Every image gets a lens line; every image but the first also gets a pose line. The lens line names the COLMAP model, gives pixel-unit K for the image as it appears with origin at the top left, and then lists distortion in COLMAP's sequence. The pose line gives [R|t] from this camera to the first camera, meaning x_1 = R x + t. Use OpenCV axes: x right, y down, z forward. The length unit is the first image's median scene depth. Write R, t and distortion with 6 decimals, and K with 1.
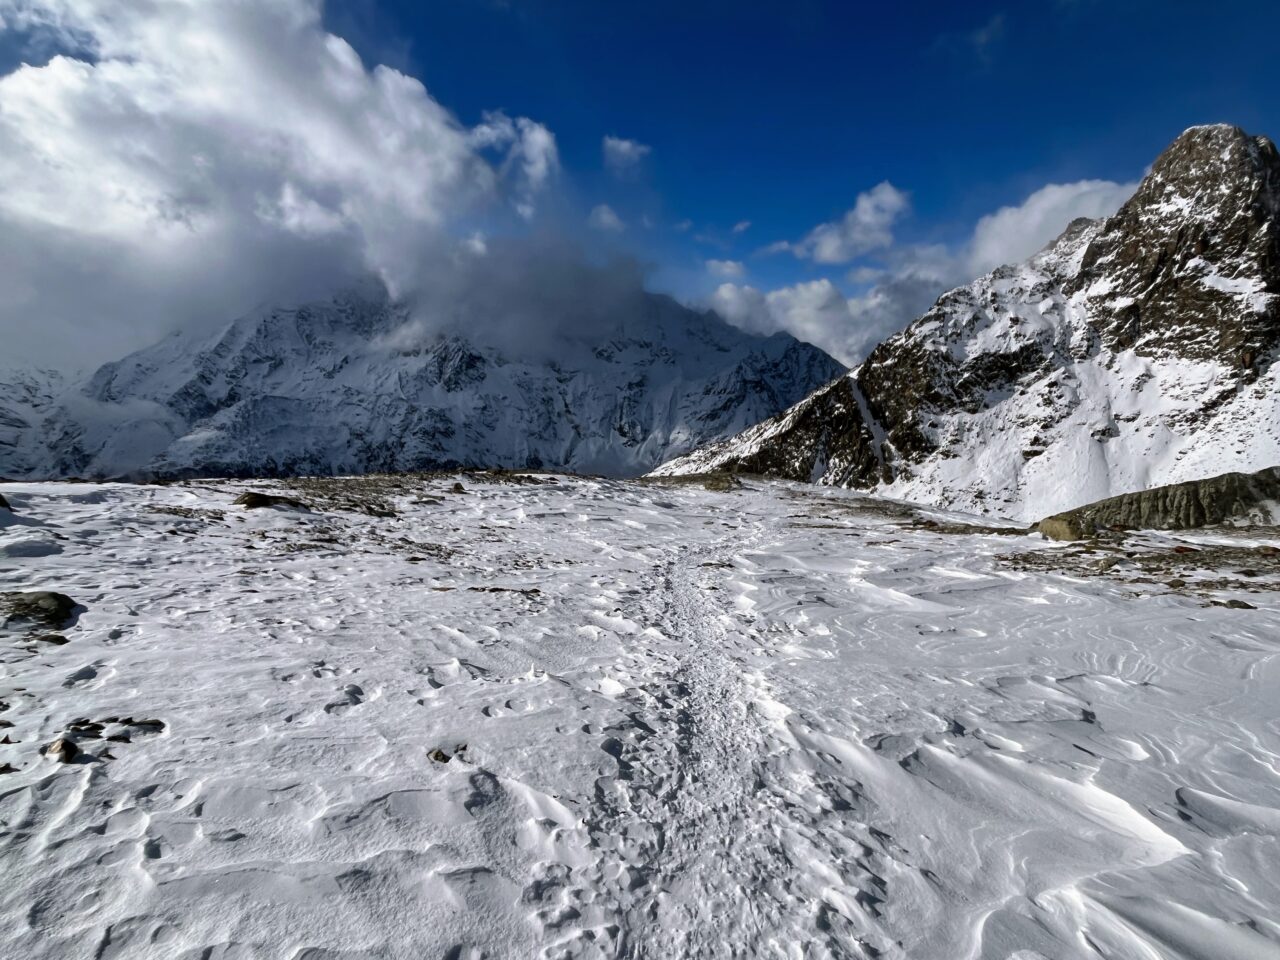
lens RADIAL K [[787.9, 0, 640.0], [0, 787.9, 480.0], [0, 0, 1]] dist [-0.005933, -0.005954]
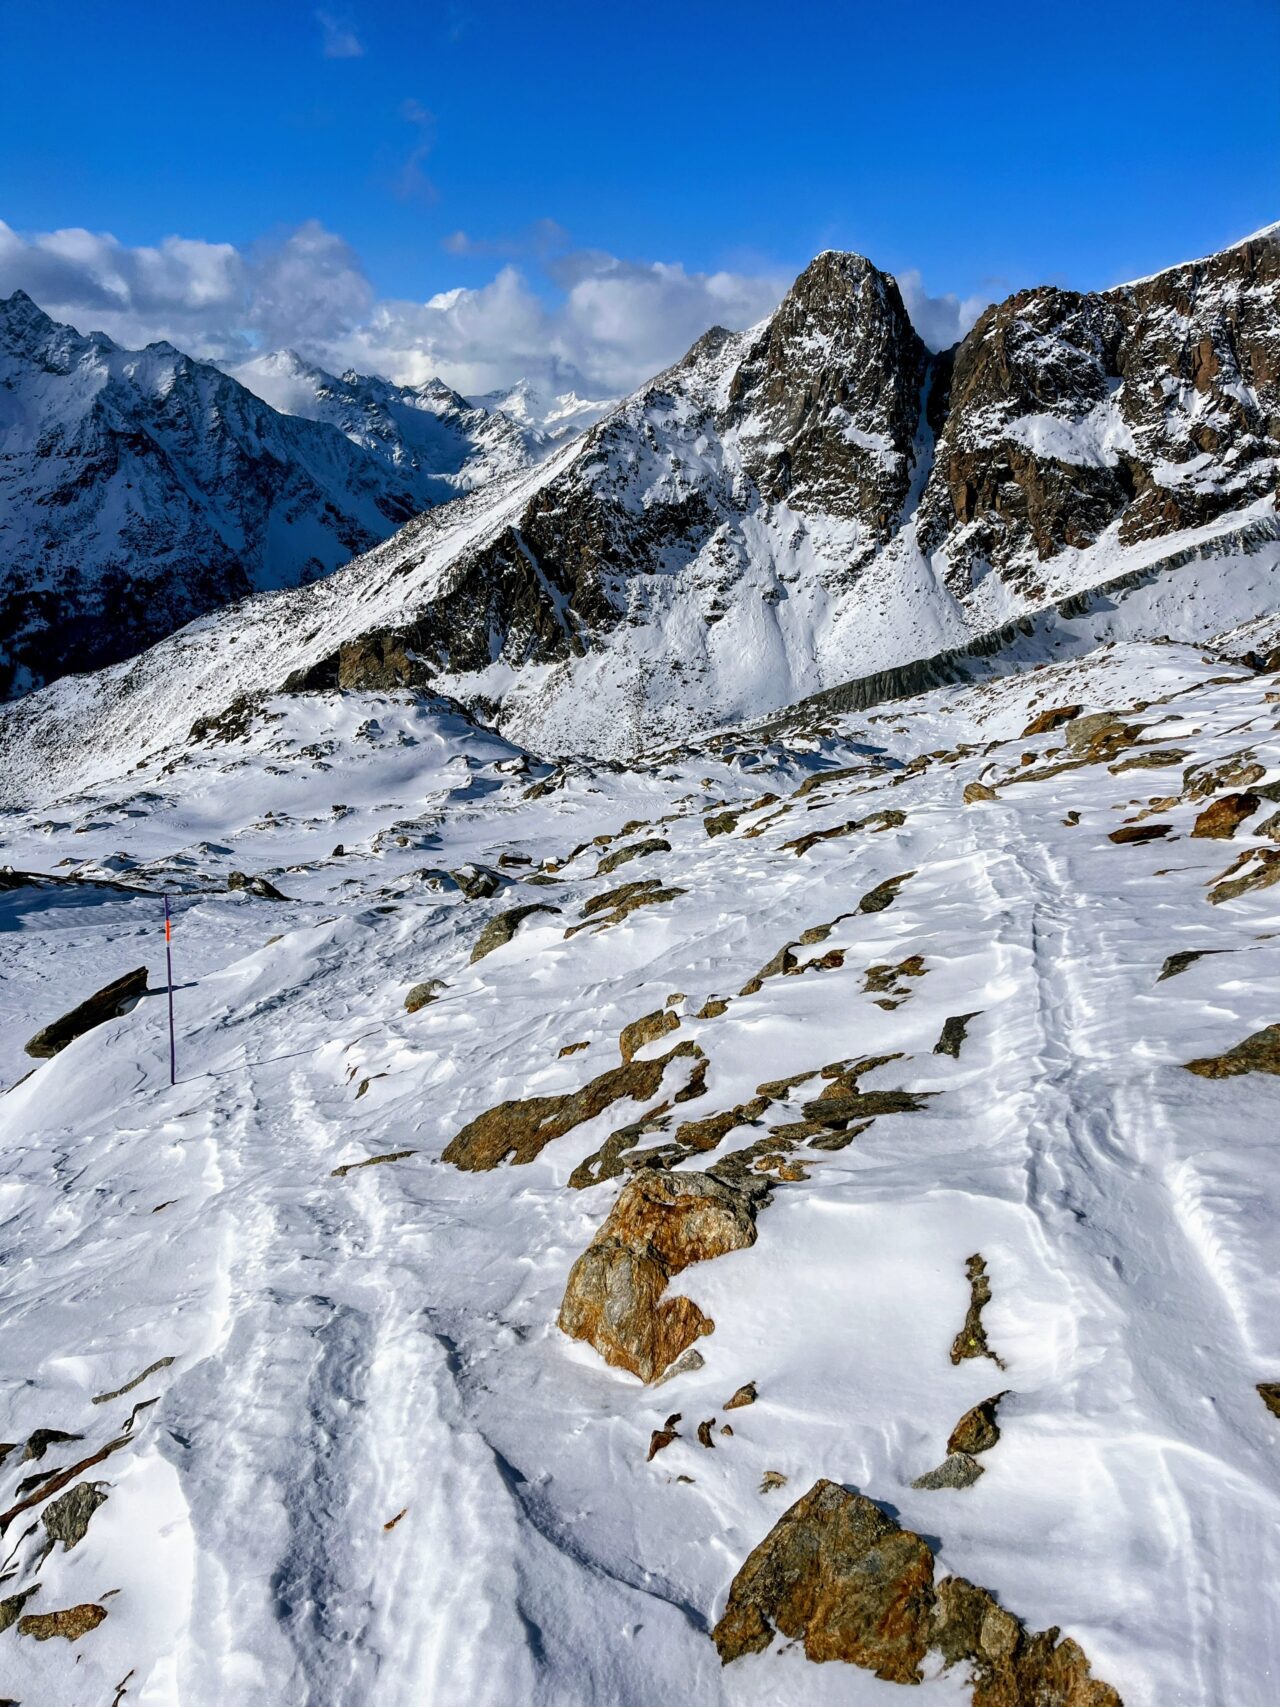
lens RADIAL K [[1313.8, 0, 633.4], [0, 1313.8, 873.2], [0, 0, 1]] dist [0.038713, -0.045996]
pose [[0.849069, -0.148322, 0.507034, -0.456171], [0.035112, 0.973499, 0.225980, -0.094594], [-0.527115, -0.174070, 0.831775, -0.368890]]
